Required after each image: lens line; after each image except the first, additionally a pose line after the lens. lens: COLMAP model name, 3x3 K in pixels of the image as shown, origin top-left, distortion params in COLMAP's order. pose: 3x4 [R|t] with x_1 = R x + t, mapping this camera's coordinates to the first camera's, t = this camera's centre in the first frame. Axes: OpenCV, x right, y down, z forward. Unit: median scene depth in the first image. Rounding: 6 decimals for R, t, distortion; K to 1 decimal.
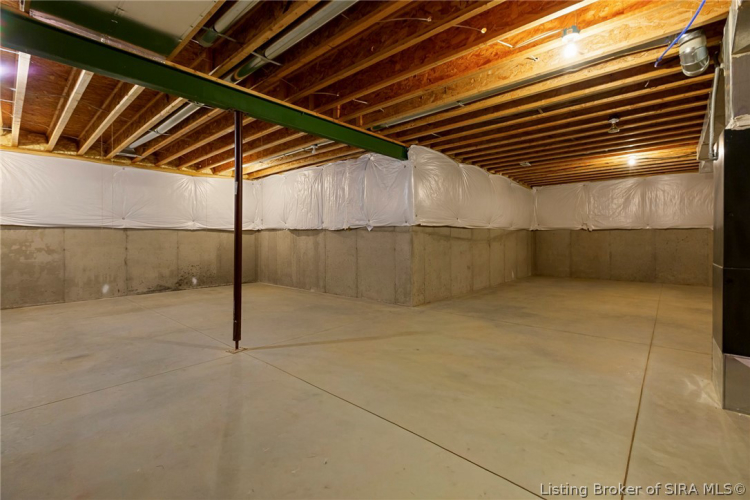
lens RADIAL K [[335.0, 0, 373.6], [0, 335.0, 237.4], [0, 0, 1]] dist [-0.000092, 0.000323]
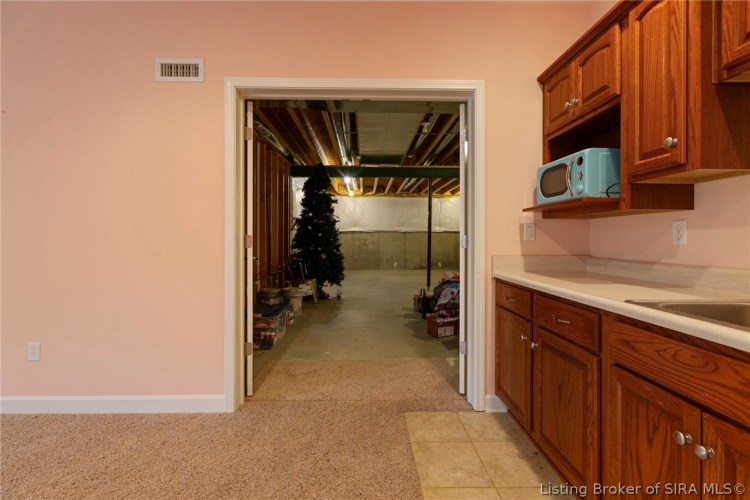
lens RADIAL K [[335.0, 0, 373.6], [0, 335.0, 237.4], [0, 0, 1]] dist [-0.000092, 0.000323]
pose [[0.705052, -0.003949, -0.709145, 0.428294], [-0.000351, 0.999982, -0.005917, 0.013643], [0.709156, 0.004420, 0.705038, -0.390940]]
